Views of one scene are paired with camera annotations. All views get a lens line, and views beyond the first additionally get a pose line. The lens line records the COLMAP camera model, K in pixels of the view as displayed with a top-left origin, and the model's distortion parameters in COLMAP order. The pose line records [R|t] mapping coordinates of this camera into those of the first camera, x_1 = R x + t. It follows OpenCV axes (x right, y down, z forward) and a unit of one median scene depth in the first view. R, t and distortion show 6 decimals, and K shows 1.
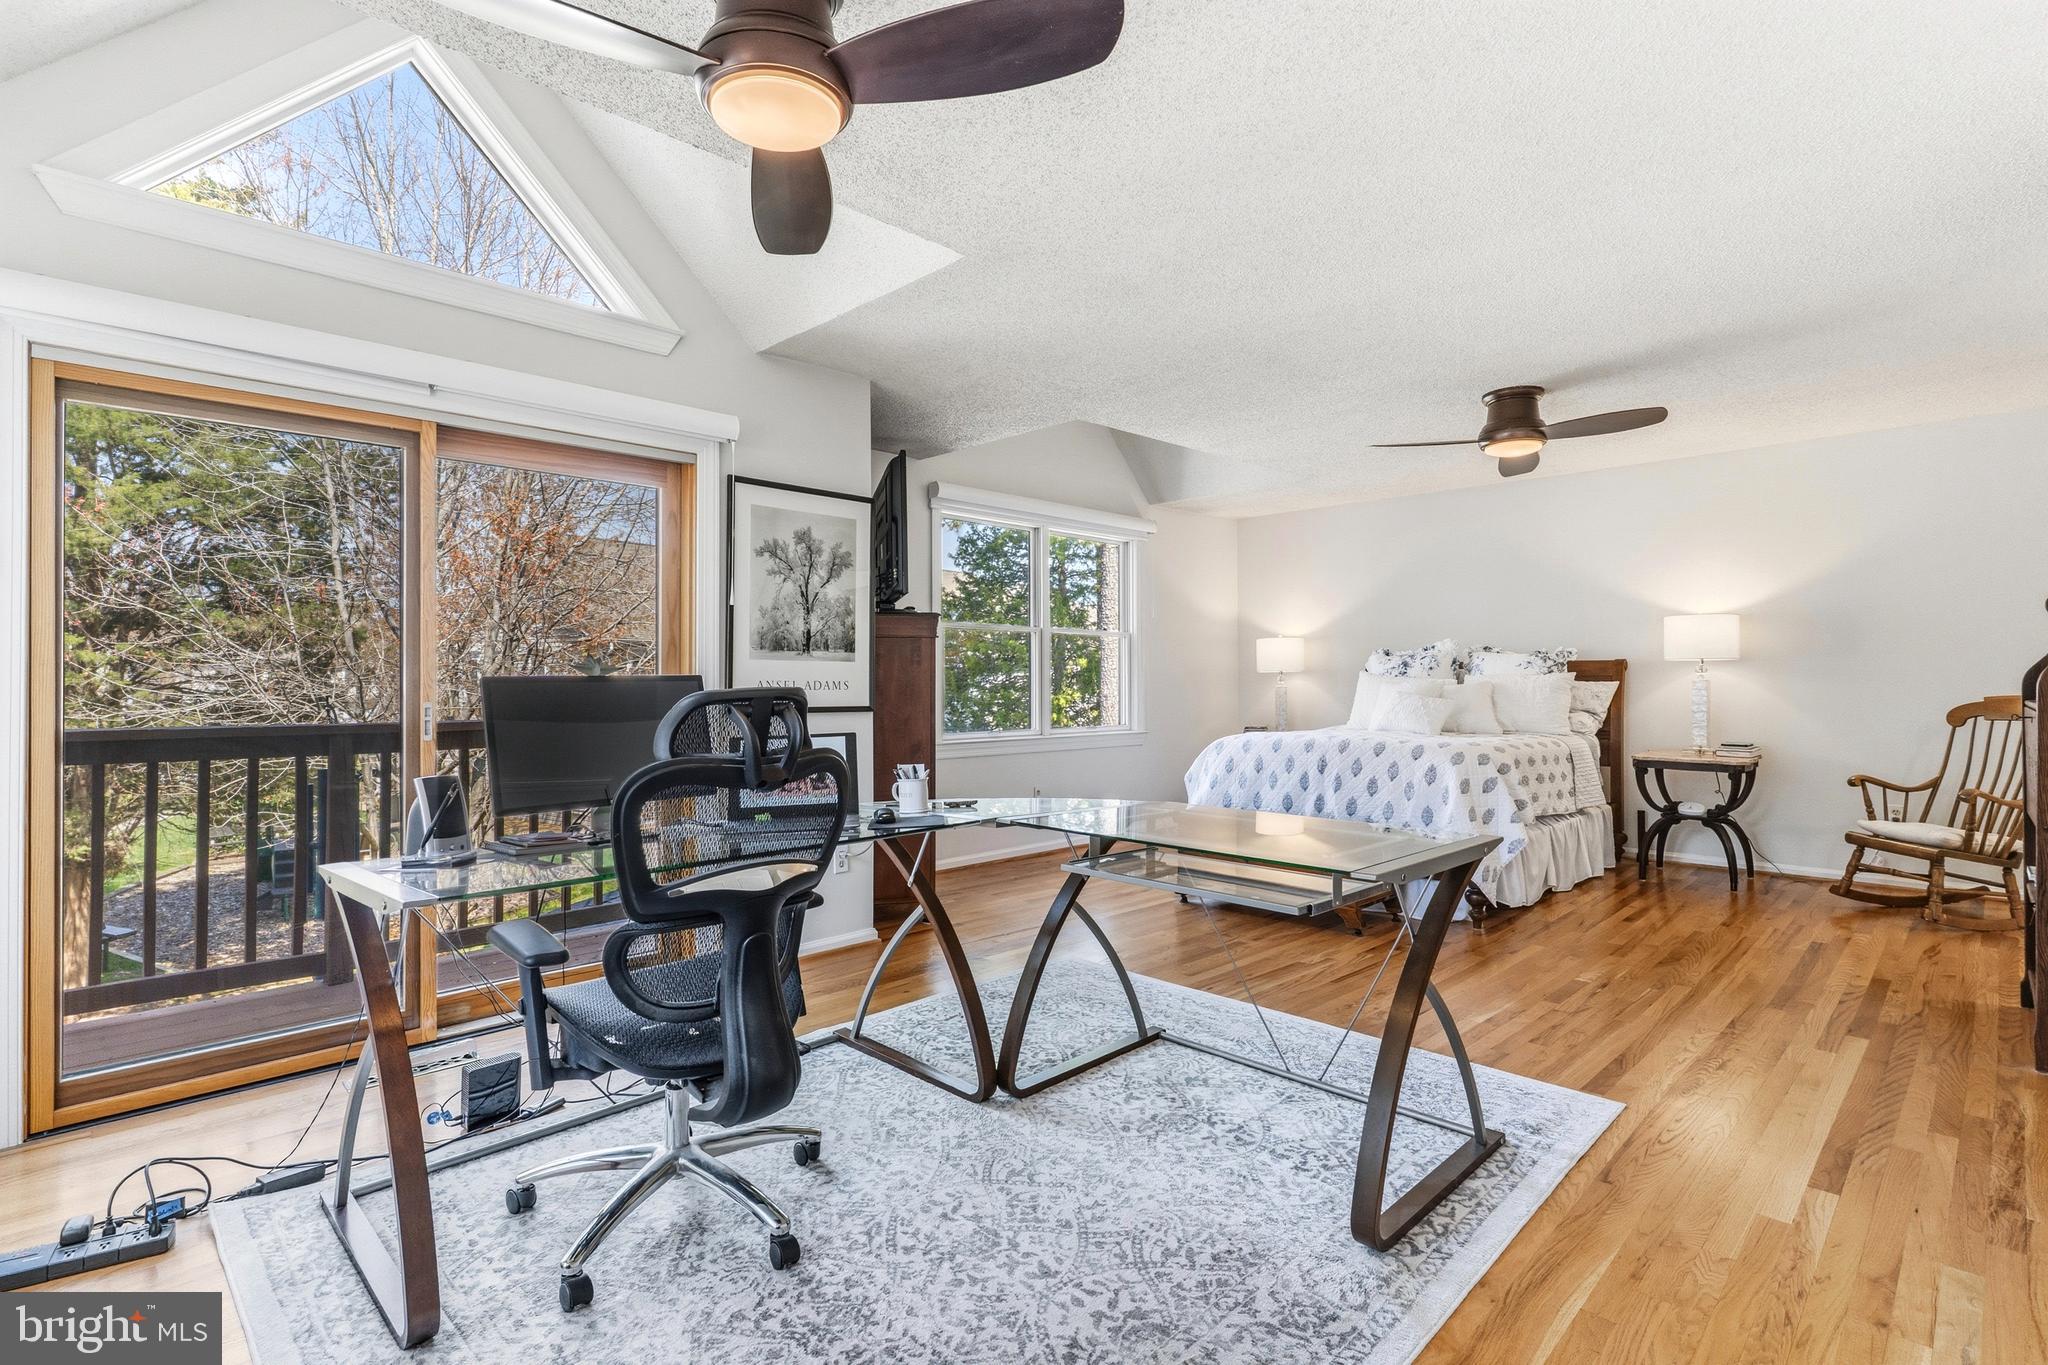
lens RADIAL K [[991.7, 0, 1017.5], [0, 991.7, 678.4], [0, 0, 1]] dist [0.002059, -0.002059]
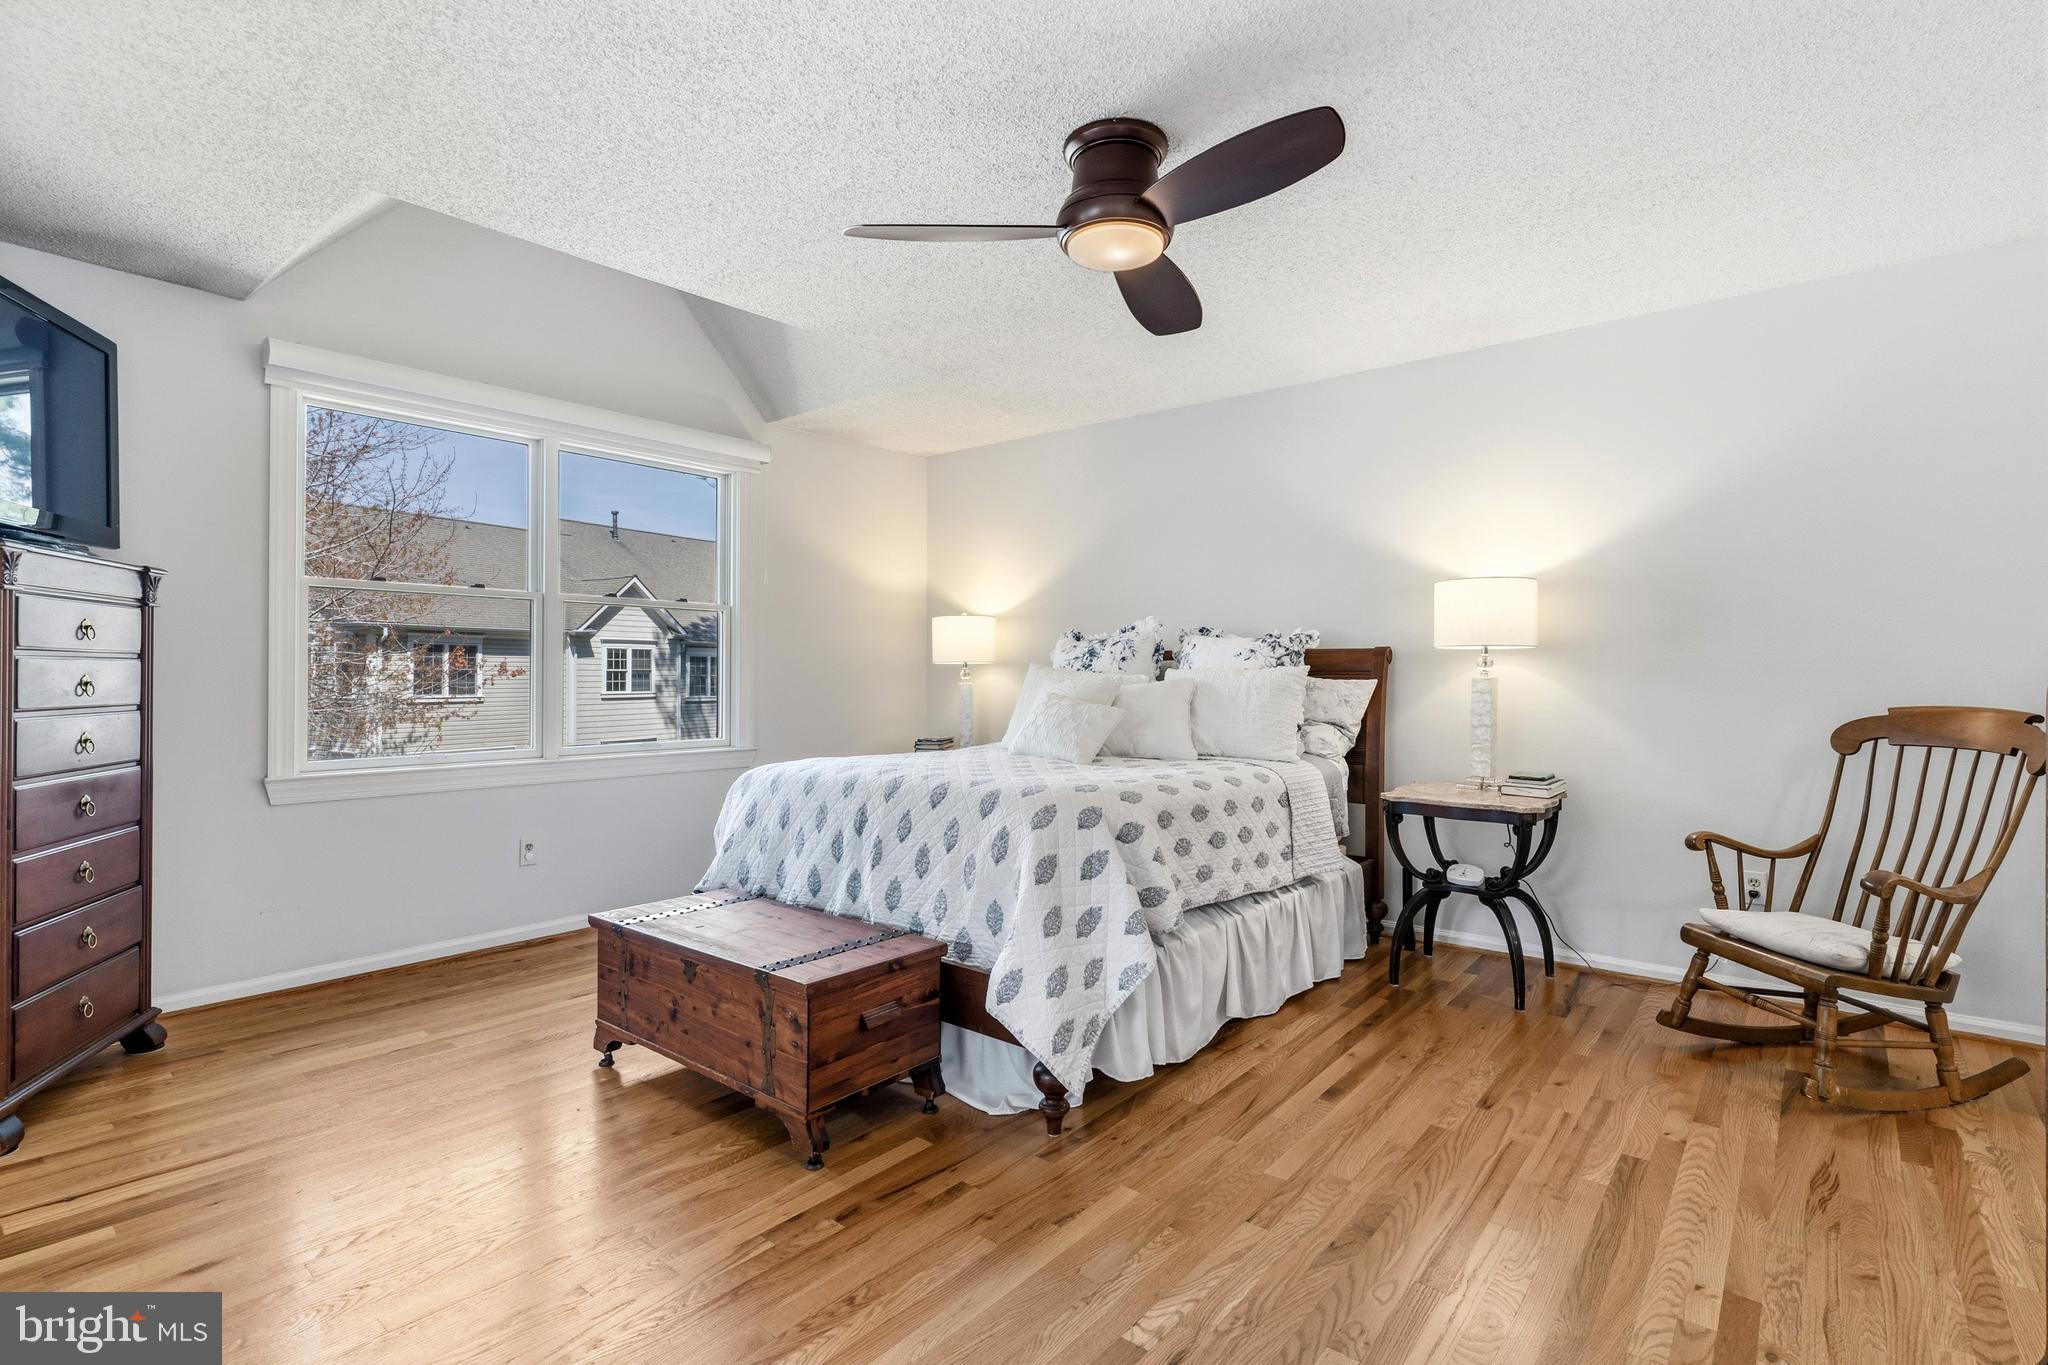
lens RADIAL K [[991.7, 0, 1030.1], [0, 991.7, 682.6], [0, 0, 1]] dist [0.002059, -0.002059]
pose [[0.993962, 0.004241, 0.109645, 0.328621], [-0.005299, 0.999942, 0.009363, 0.000052], [-0.109599, -0.009888, 0.993927, 0.390901]]
